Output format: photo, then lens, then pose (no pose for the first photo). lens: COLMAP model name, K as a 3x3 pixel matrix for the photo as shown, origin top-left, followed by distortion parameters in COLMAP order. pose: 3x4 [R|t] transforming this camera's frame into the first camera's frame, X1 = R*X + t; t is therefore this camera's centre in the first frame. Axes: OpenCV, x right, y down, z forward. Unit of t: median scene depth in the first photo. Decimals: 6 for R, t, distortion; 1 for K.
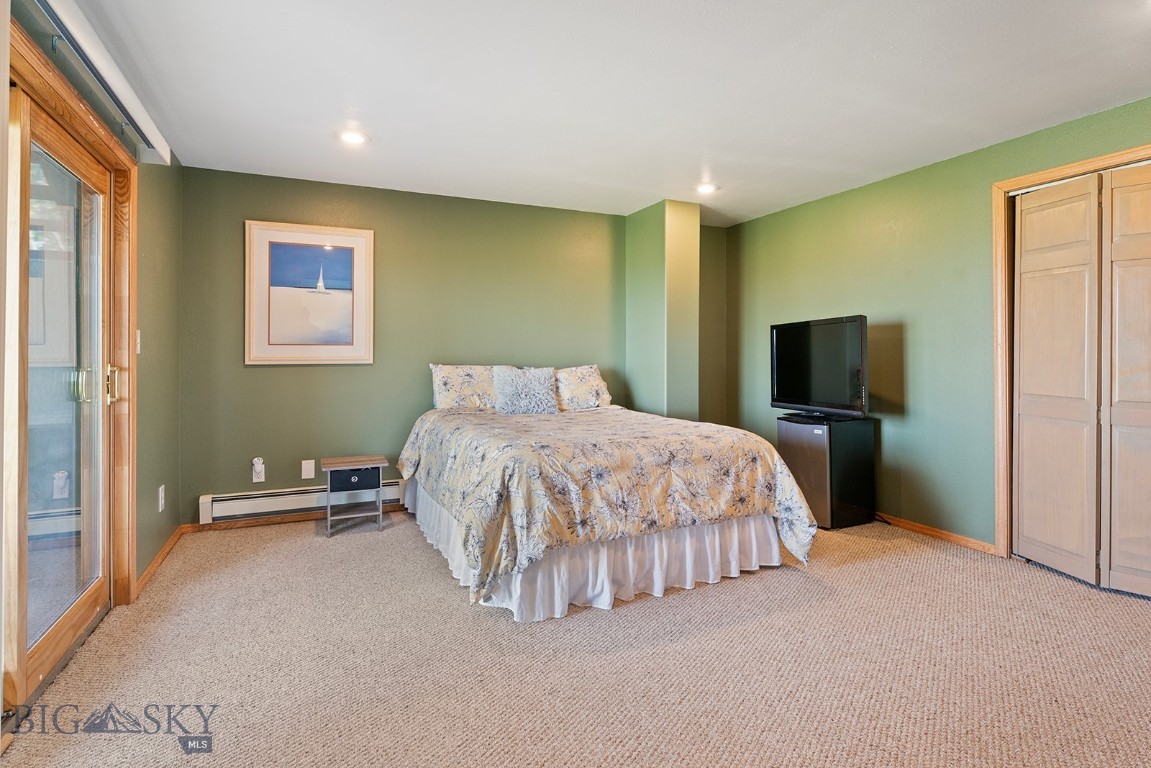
lens RADIAL K [[582.8, 0, 577.1], [0, 582.8, 352.3], [0, 0, 1]] dist [-0.002321, 0.000150]
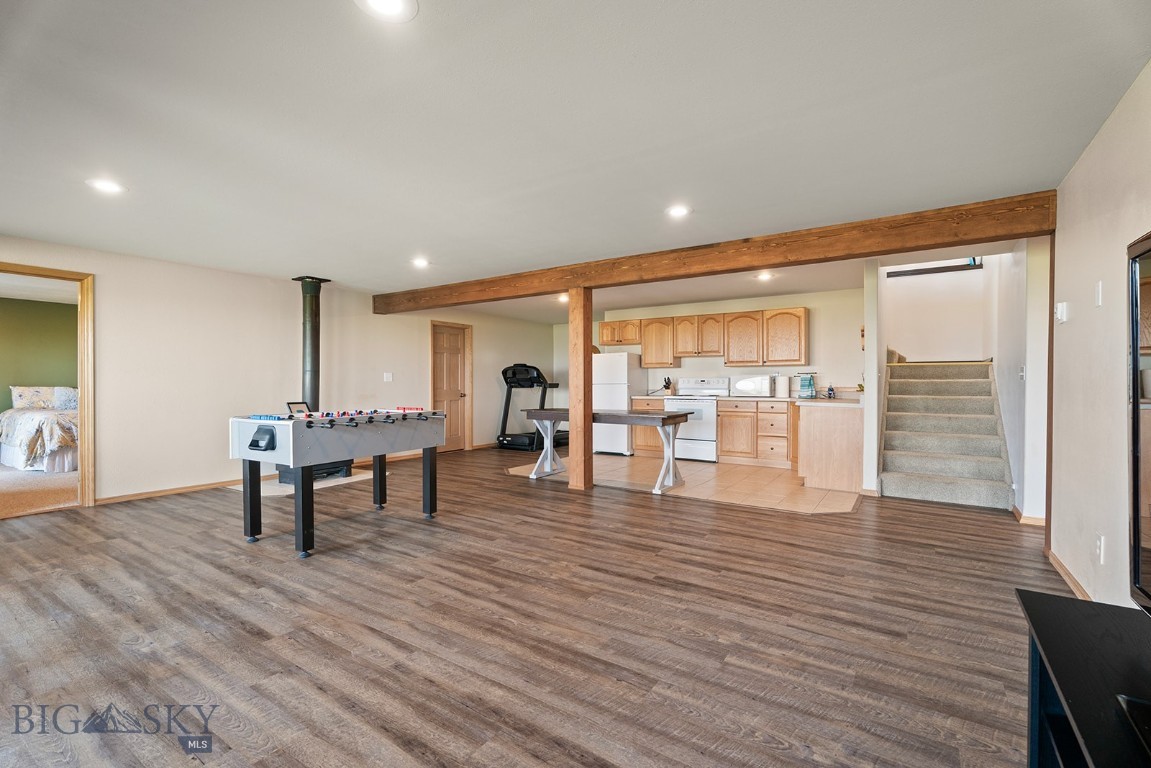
lens RADIAL K [[522.6, 0, 573.0], [0, 522.6, 384.9], [0, 0, 1]] dist [0.003107, -0.001387]
pose [[0.855191, -0.004198, 0.518297, 0.608479], [-0.002998, 0.999910, 0.013046, -0.016799], [-0.518305, -0.012711, 0.855101, -1.989481]]
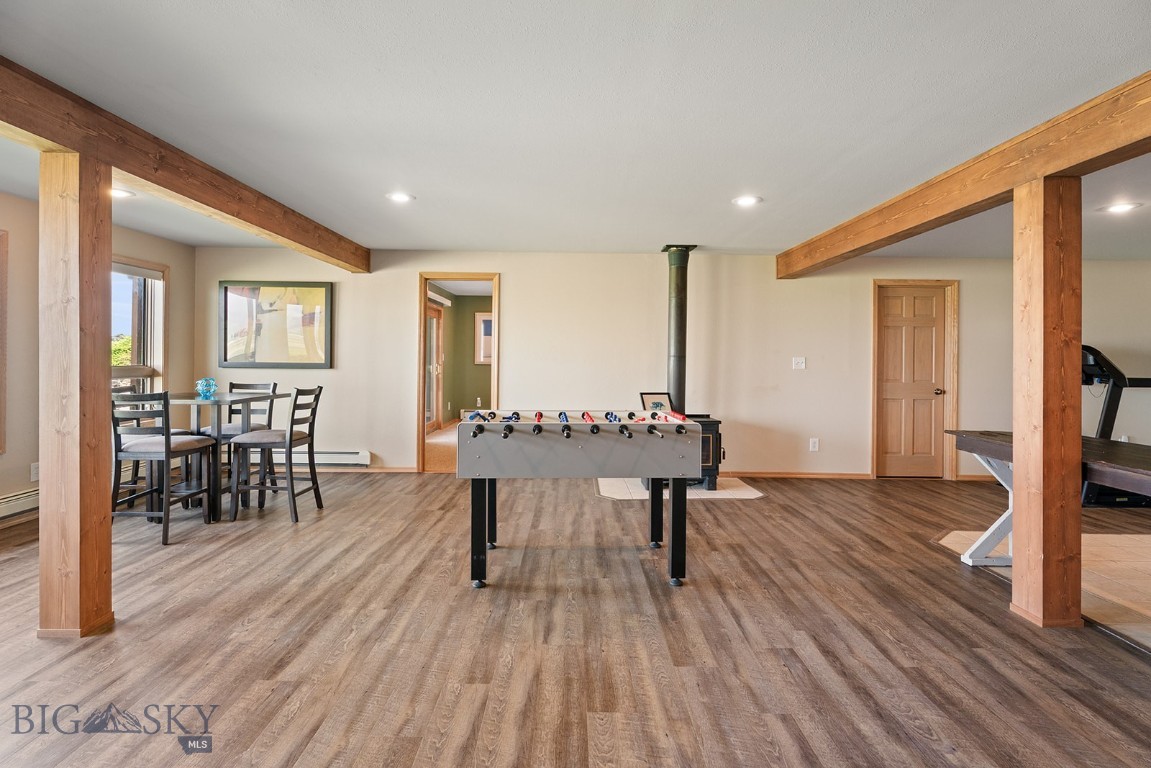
lens RADIAL K [[582.8, 0, 564.9], [0, 582.8, 353.3], [0, 0, 1]] dist [-0.002321, 0.000150]
pose [[0.900144, 0.005939, -0.435552, 1.265056], [-0.005599, 0.999982, 0.002063, -0.051304], [0.435556, 0.000582, 0.900161, -1.622453]]
